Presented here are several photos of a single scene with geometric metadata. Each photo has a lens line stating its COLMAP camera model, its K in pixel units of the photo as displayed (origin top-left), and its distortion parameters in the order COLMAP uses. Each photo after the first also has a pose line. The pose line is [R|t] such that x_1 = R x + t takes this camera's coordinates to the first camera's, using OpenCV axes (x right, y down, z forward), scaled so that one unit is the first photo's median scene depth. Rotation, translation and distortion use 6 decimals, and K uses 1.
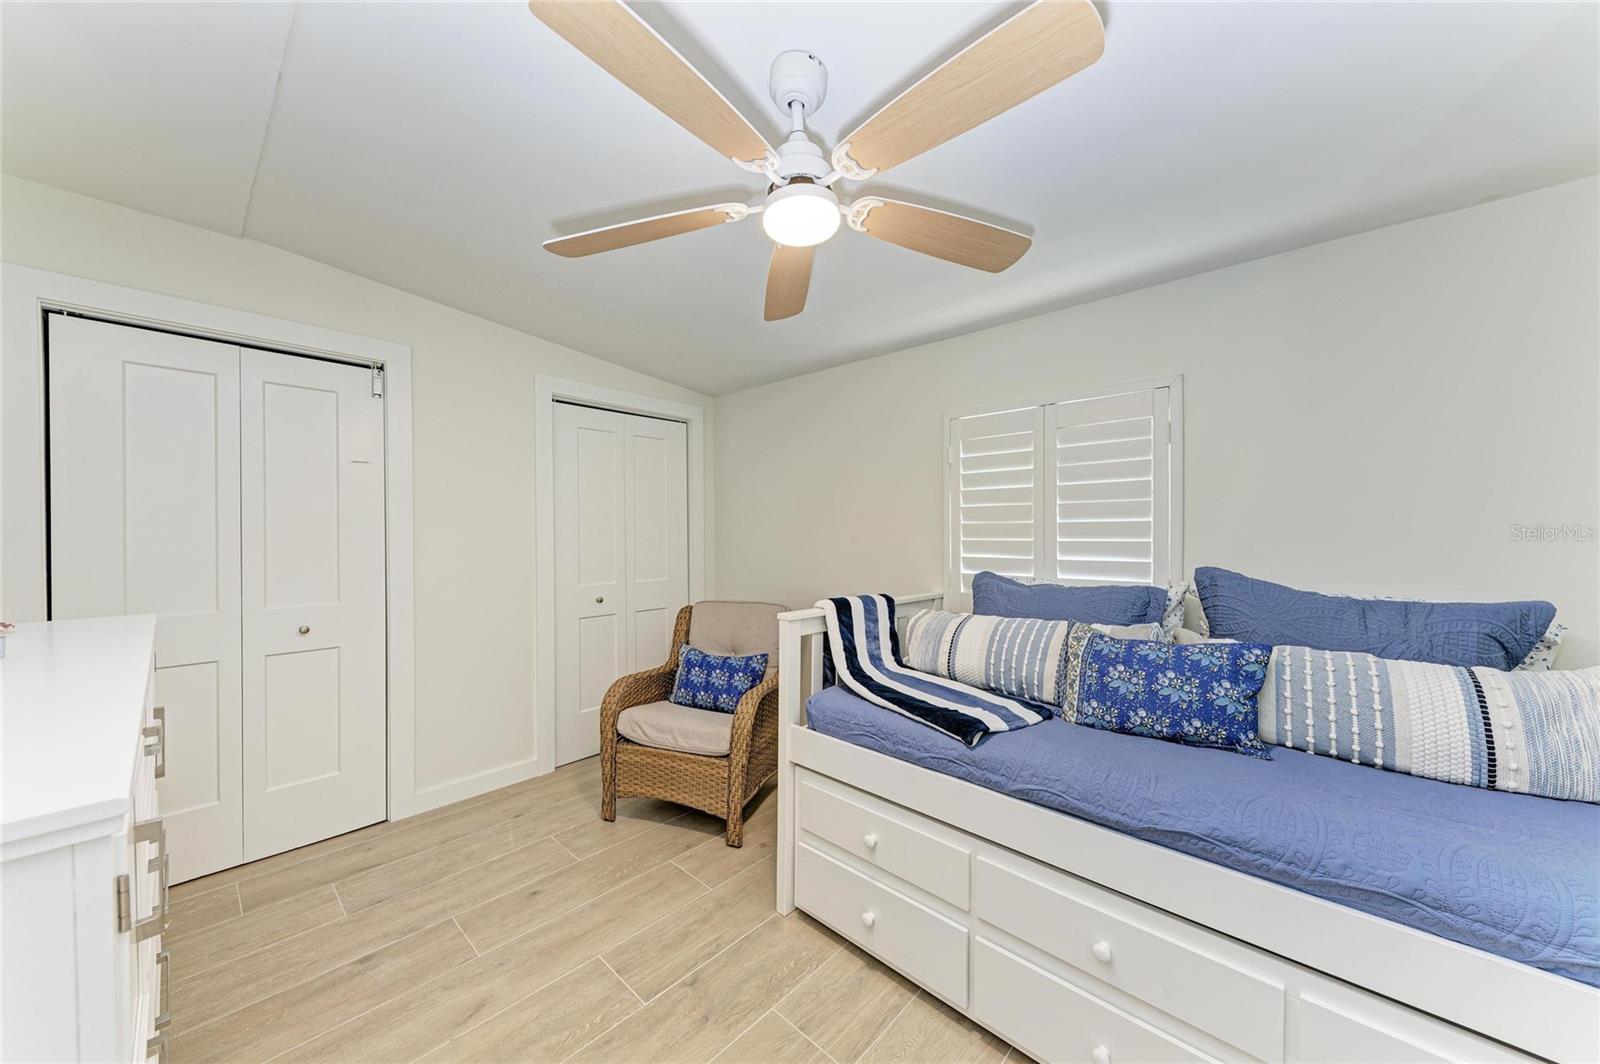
lens RADIAL K [[564.7, 0, 804.4], [0, 564.7, 529.2], [0, 0, 1]] dist [0.014776, -0.004347]
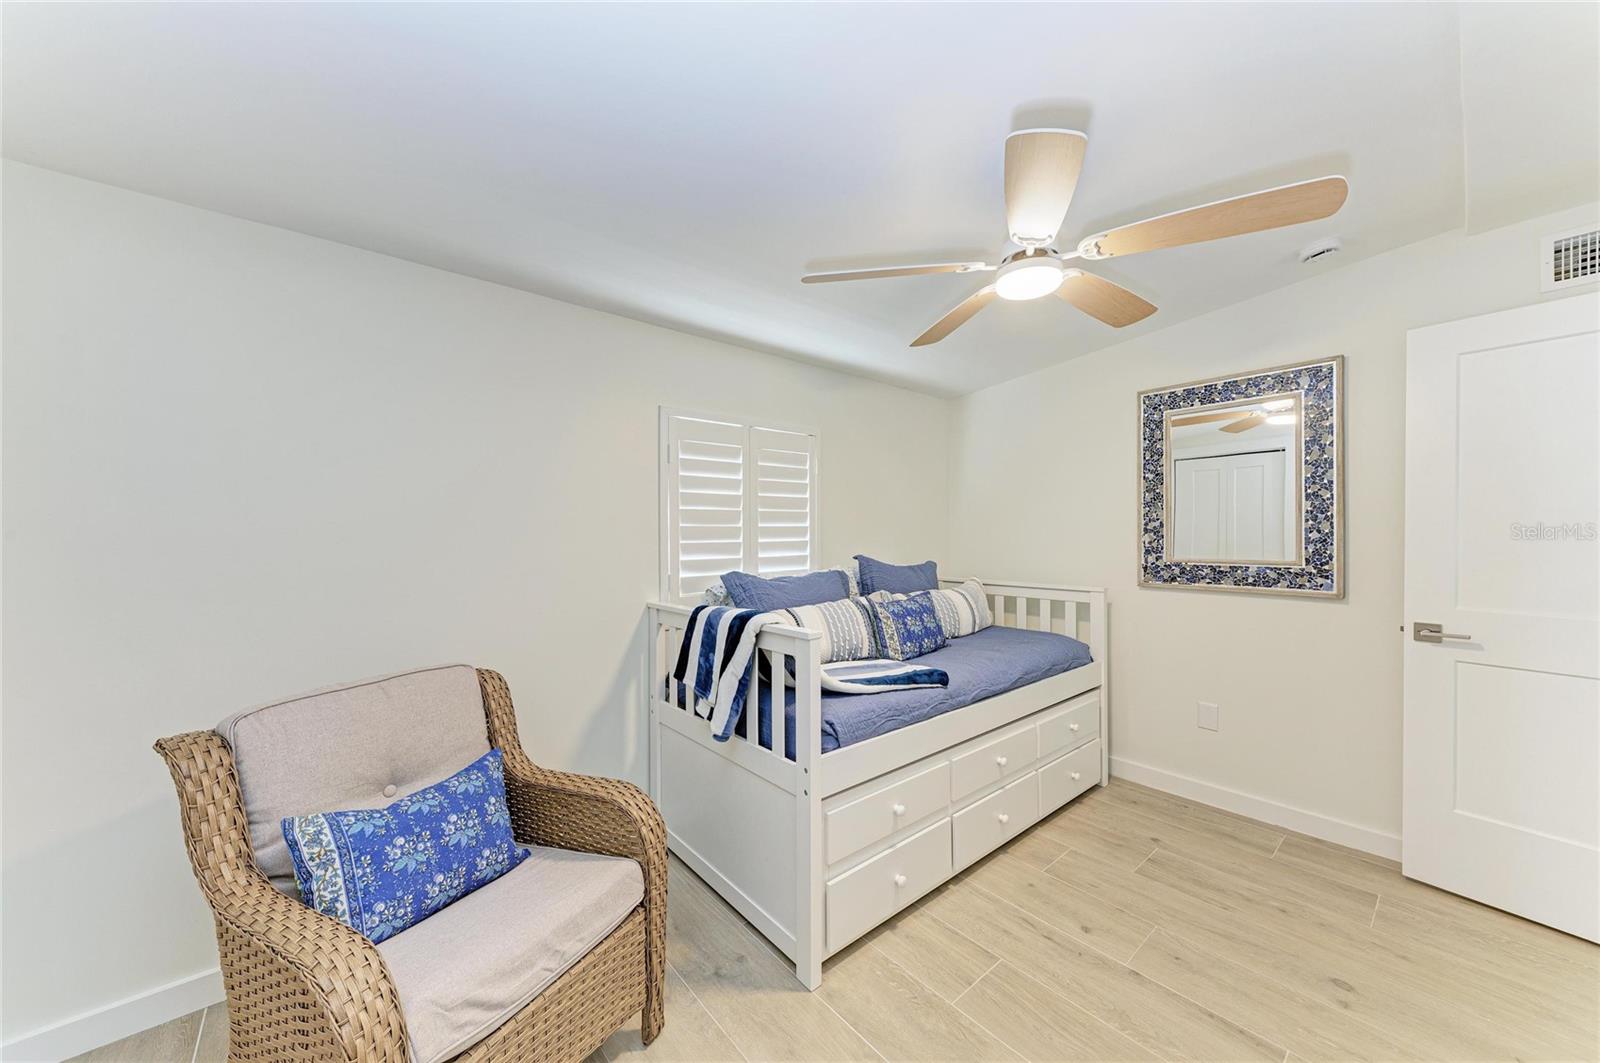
lens RADIAL K [[562.7, 0, 798.0], [0, 562.7, 534.9], [0, 0, 1]] dist [0.009794, -0.004282]
pose [[0.124729, -0.002572, 0.992187, -0.833290], [0.002875, 0.999993, 0.002231, 0.005046], [-0.992187, 0.002575, 0.124736, 0.879860]]
